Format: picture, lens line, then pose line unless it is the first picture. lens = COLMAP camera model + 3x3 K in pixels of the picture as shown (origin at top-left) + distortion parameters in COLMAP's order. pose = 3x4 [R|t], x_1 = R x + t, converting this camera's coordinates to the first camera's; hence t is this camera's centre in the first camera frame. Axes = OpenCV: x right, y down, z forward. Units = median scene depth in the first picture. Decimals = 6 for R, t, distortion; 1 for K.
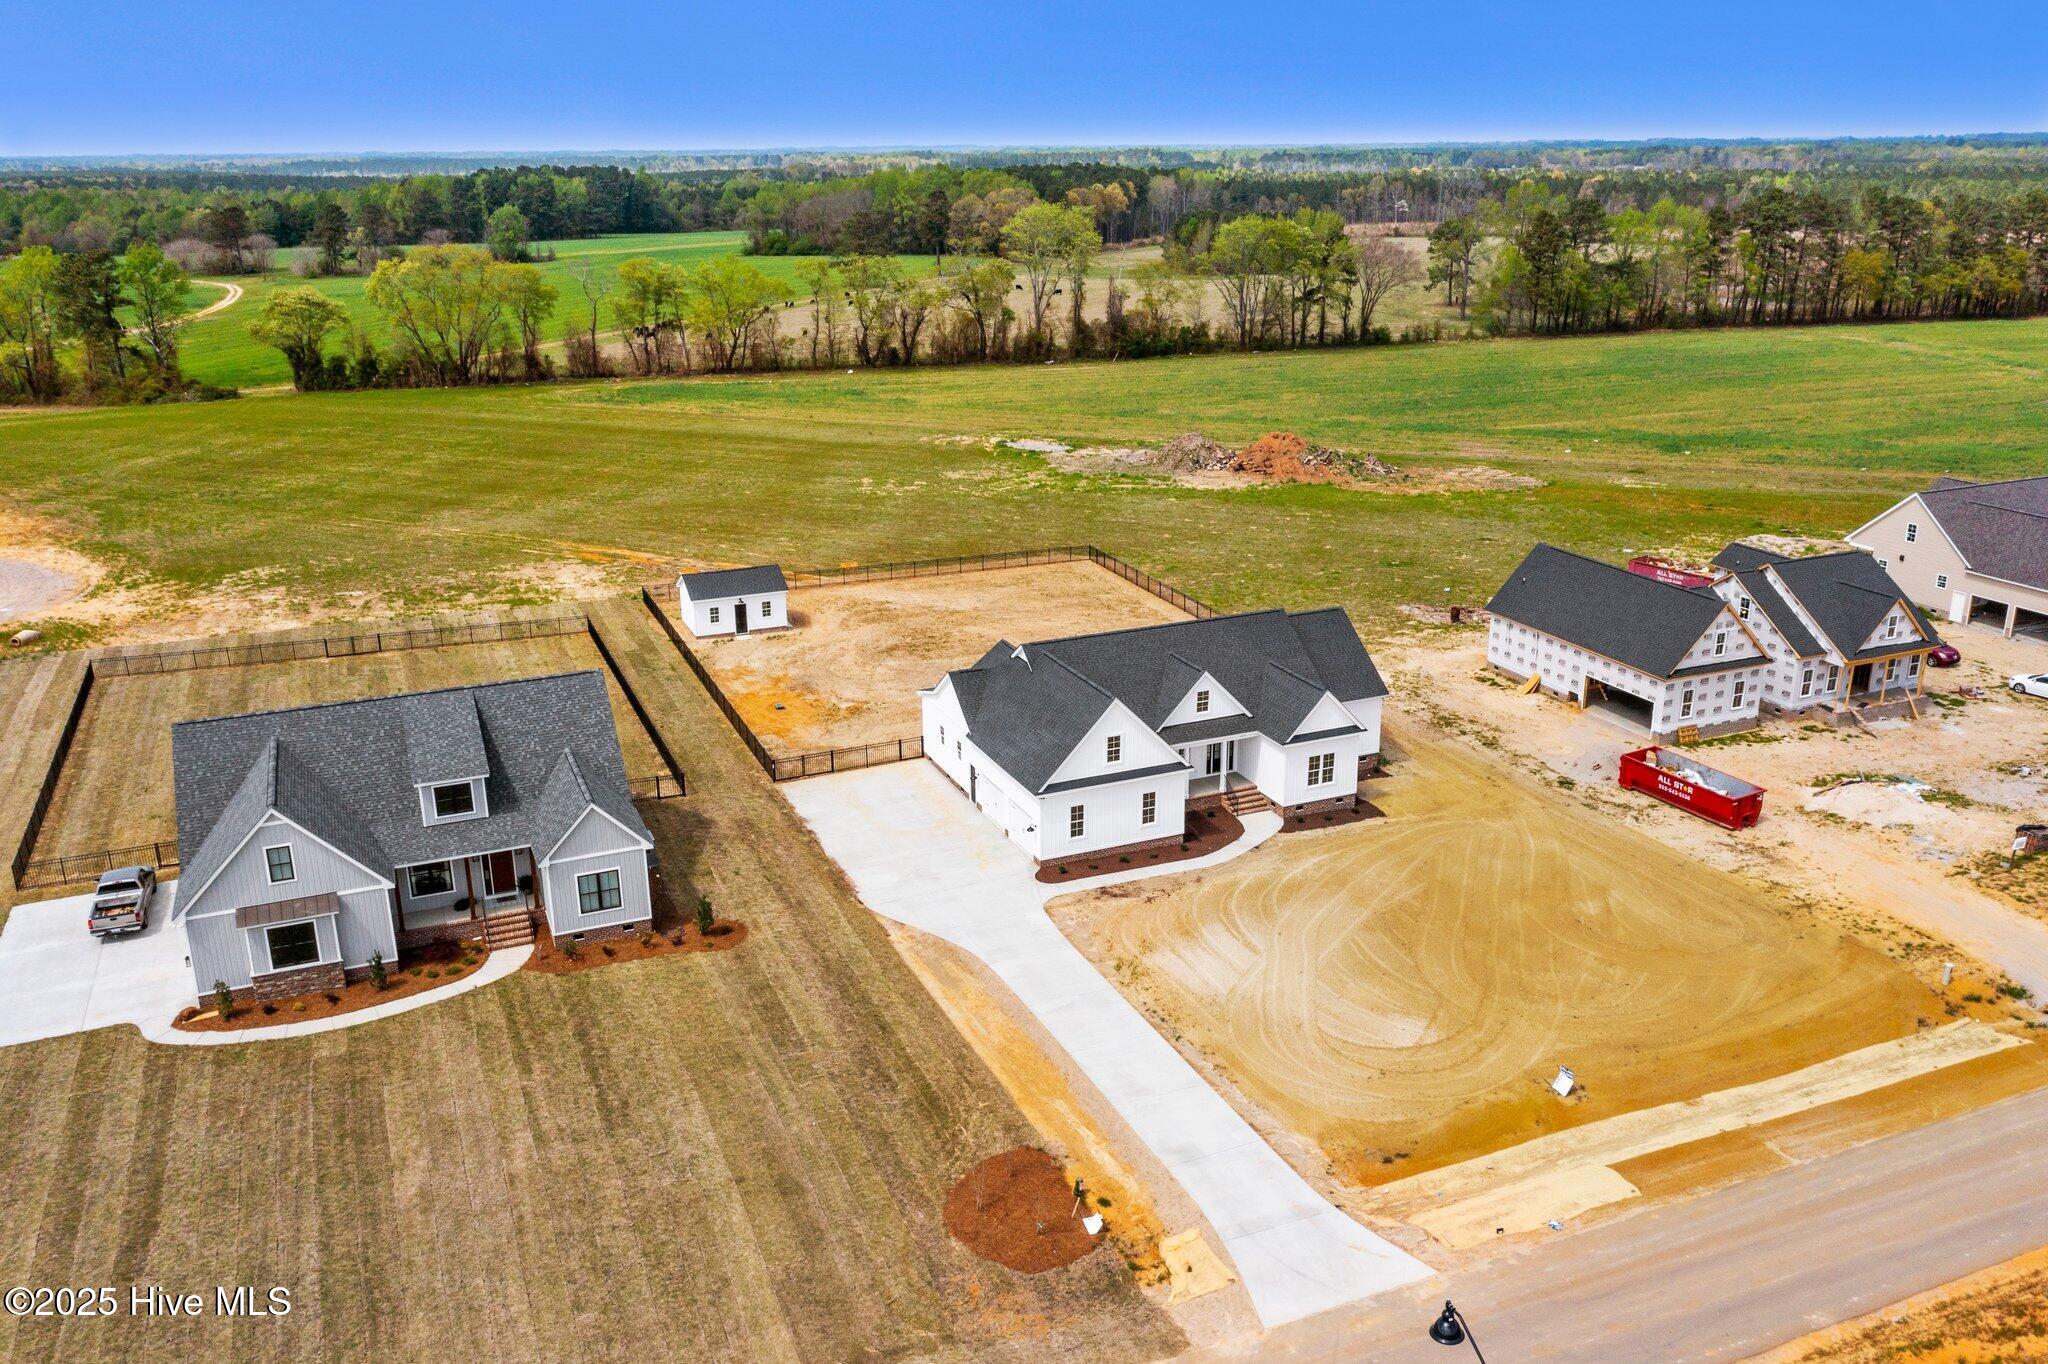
lens RADIAL K [[1635.1, 0, 1016.6], [0, 1635.1, 693.4], [0, 0, 1]] dist [-0.010568, 0.011547]
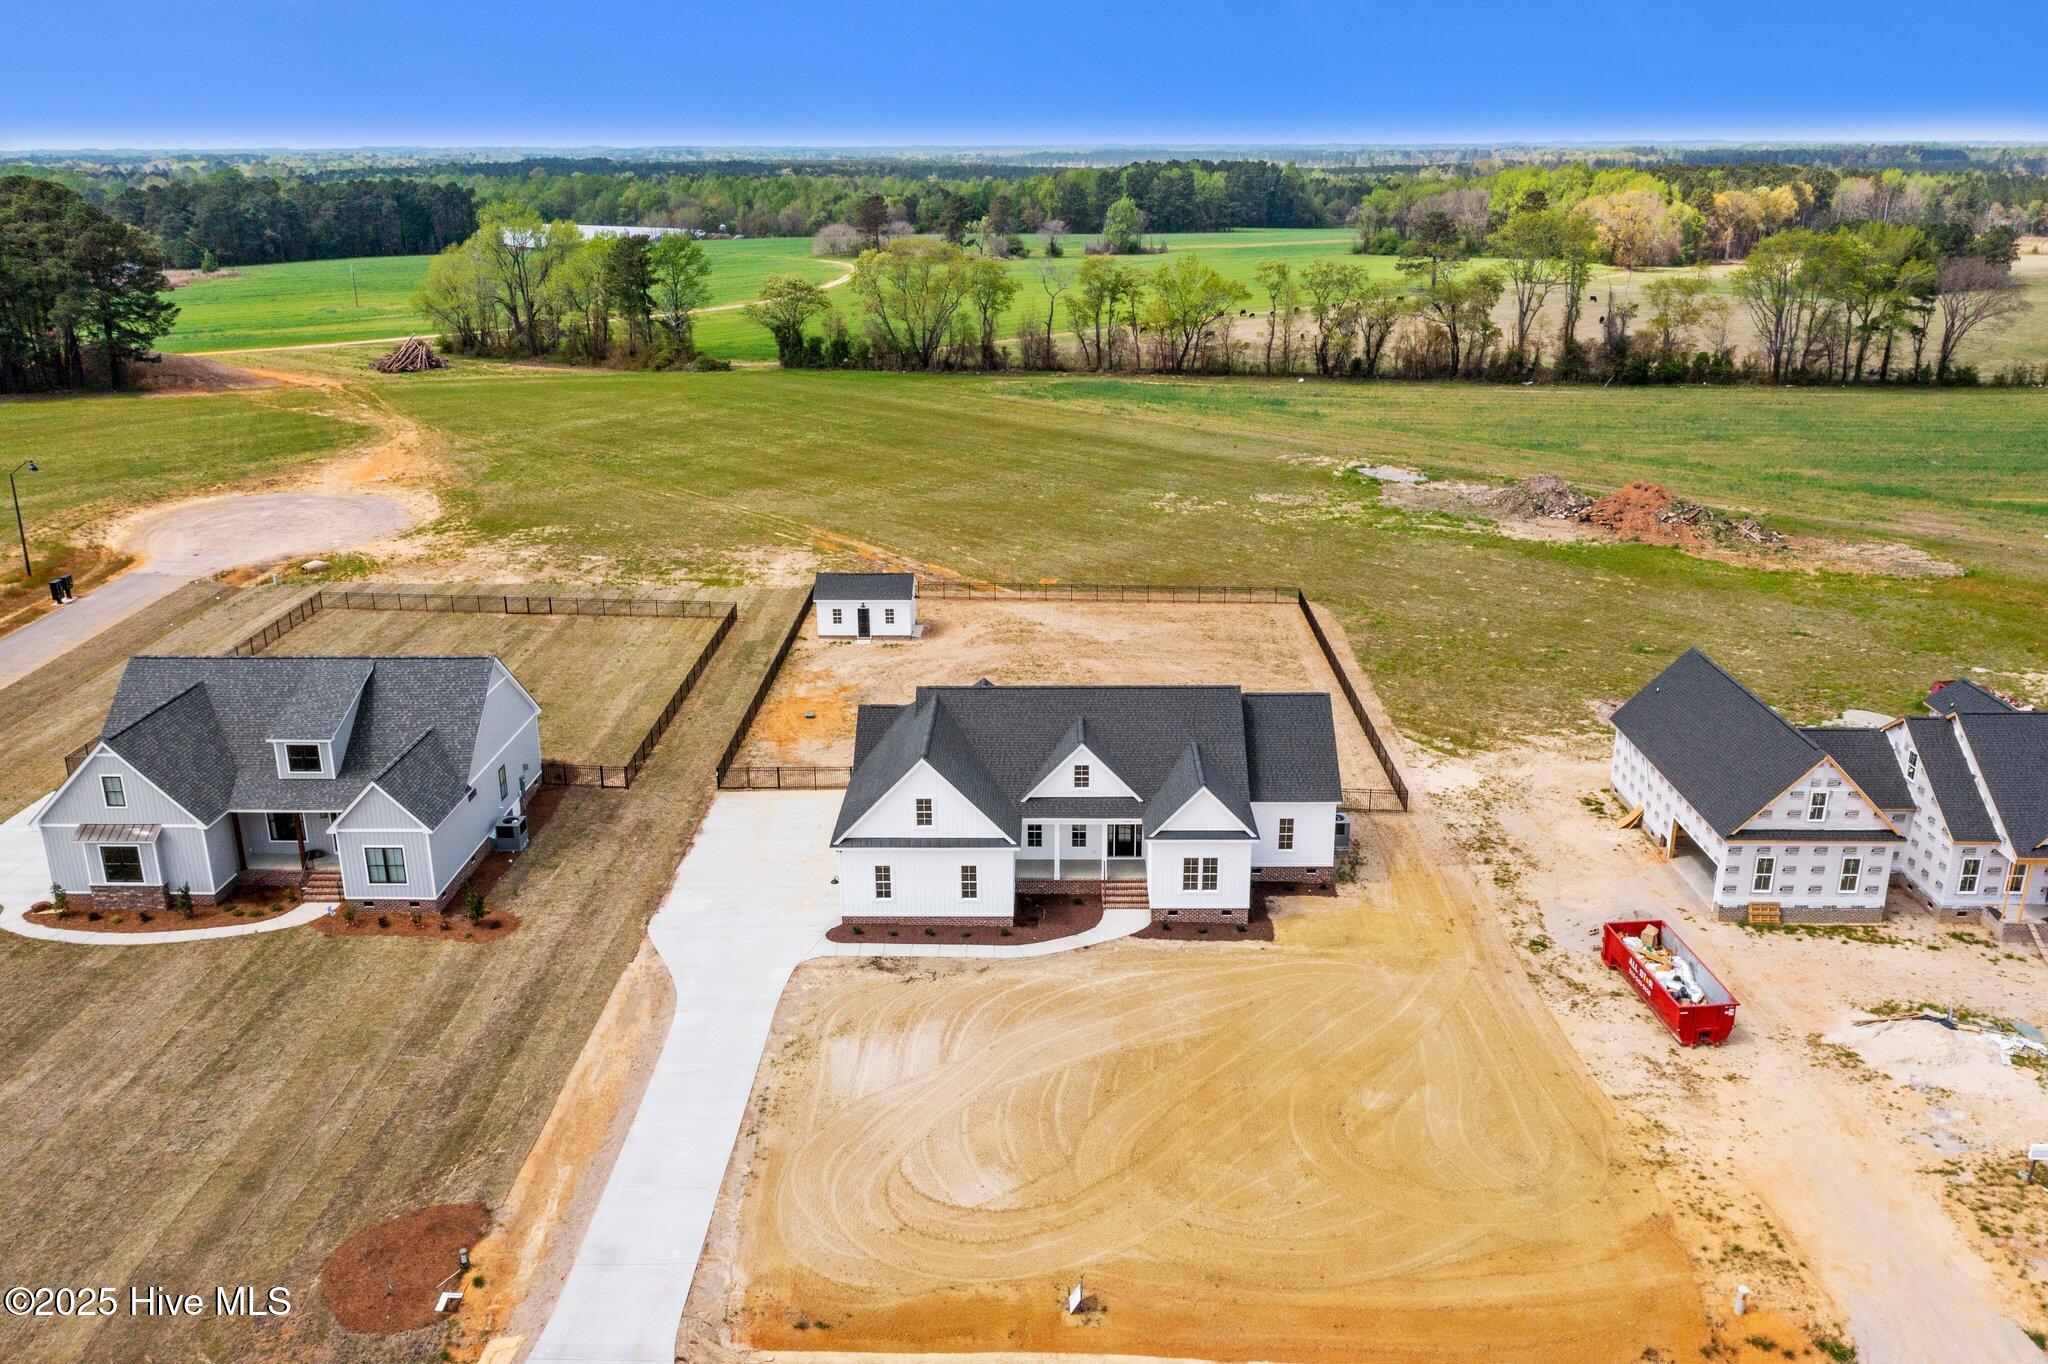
lens RADIAL K [[1635.1, 0, 1012.7], [0, 1635.1, 671.9], [0, 0, 1]] dist [-0.010568, 0.011547]
pose [[0.910970, 0.130678, -0.391225, 0.379045], [-0.133916, 0.990808, 0.019130, -0.057449], [0.390129, 0.034965, 0.920096, 0.134281]]
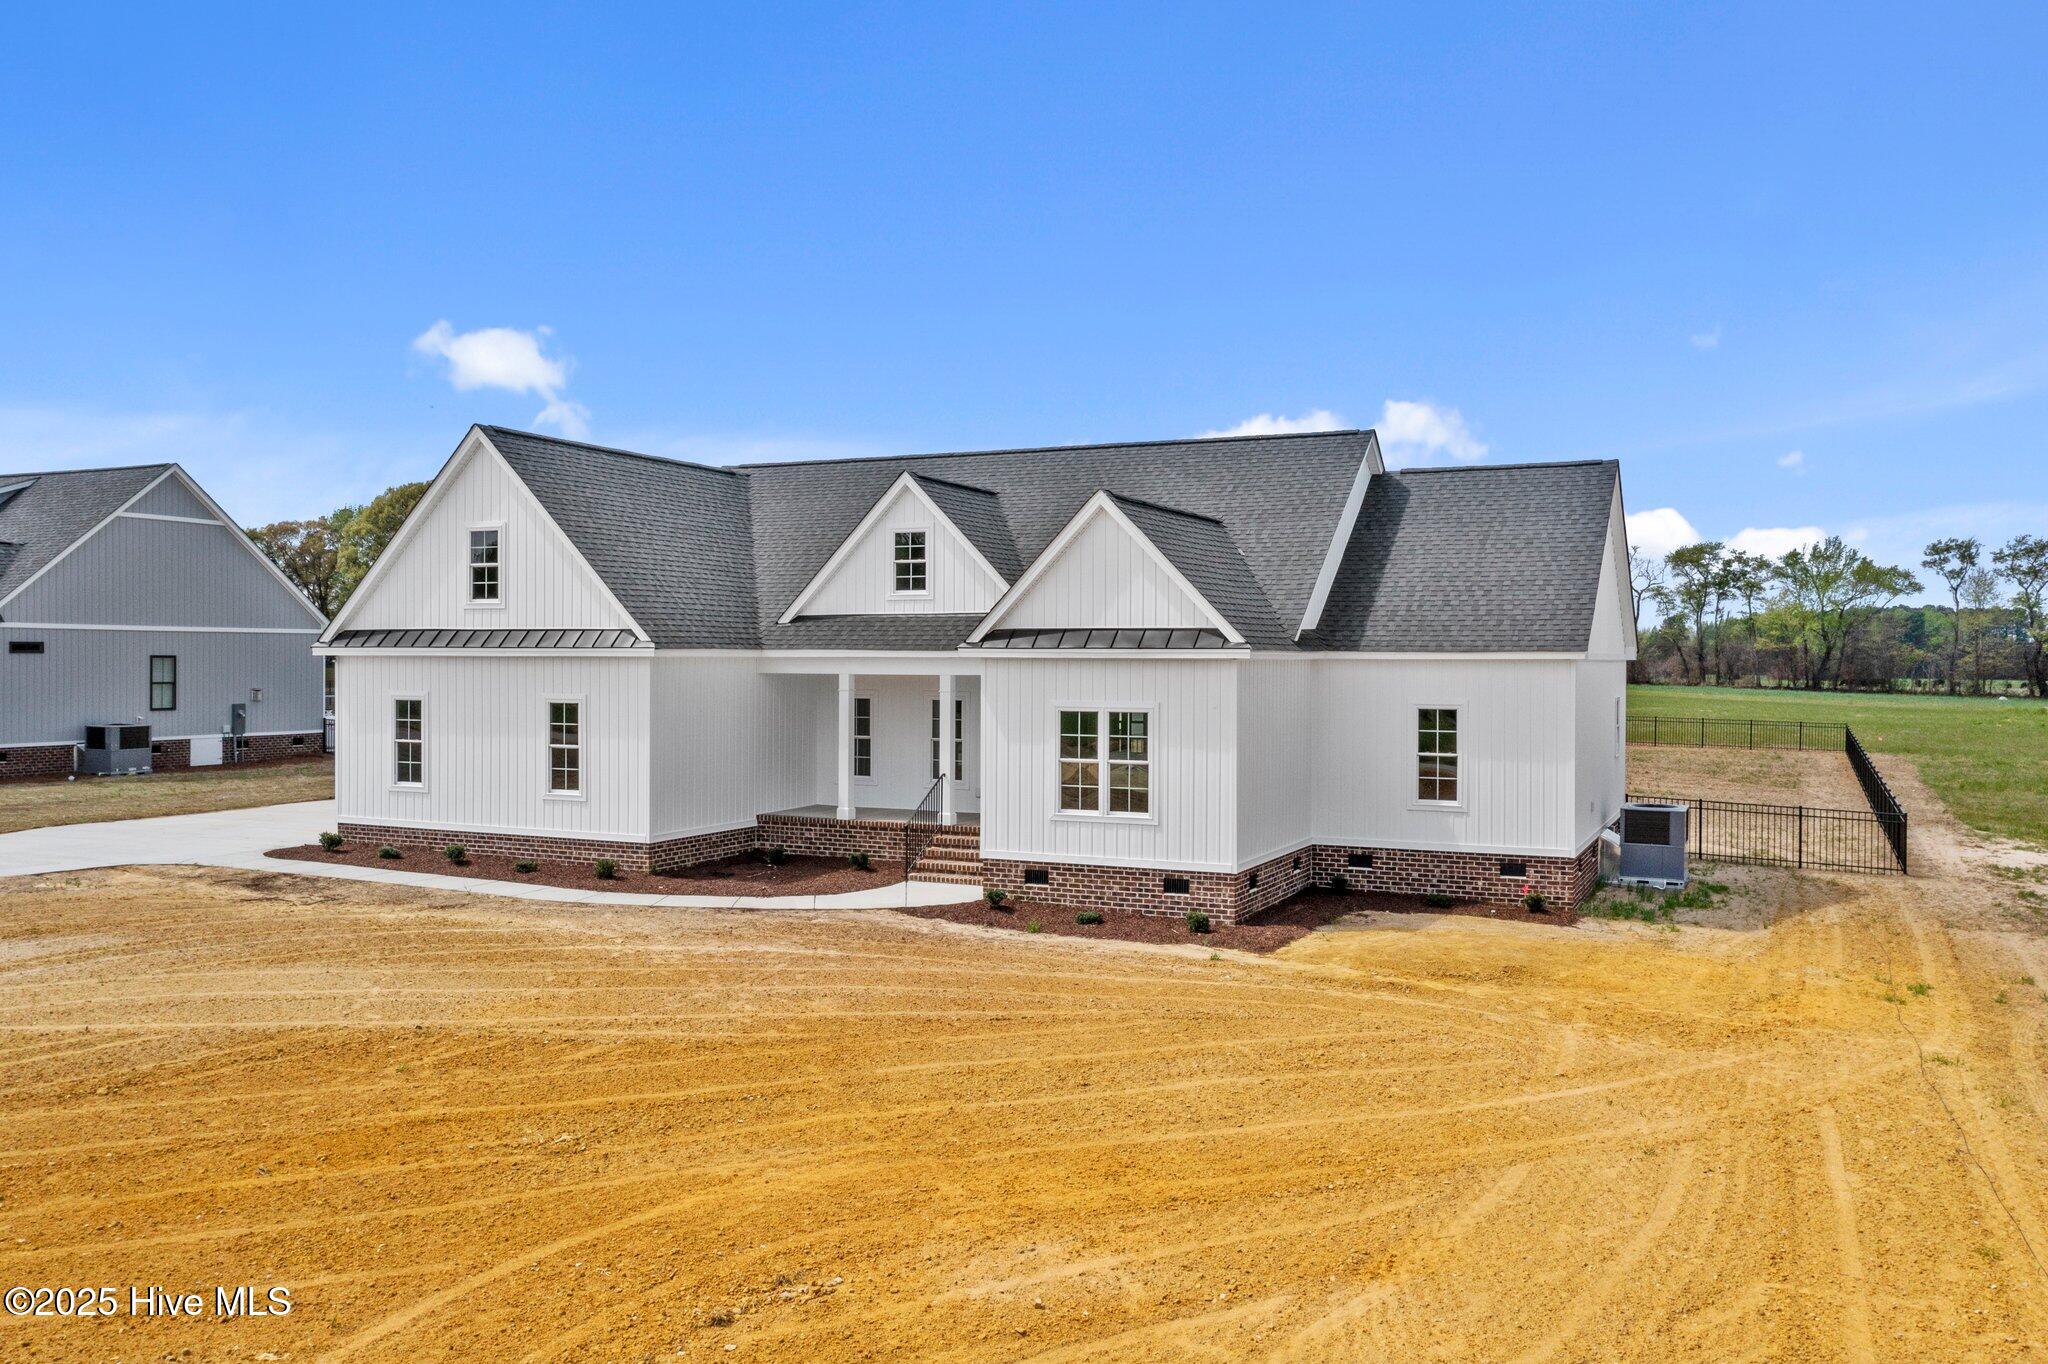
lens RADIAL K [[1637.4, 0, 1017.9], [0, 1637.4, 667.9], [0, 0, 1]] dist [-0.006260, 0.010172]
pose [[0.663004, 0.019456, -0.748363, 0.367566], [-0.251992, 0.947126, -0.198625, 0.086102], [0.704930, 0.320270, 0.632851, 0.701066]]
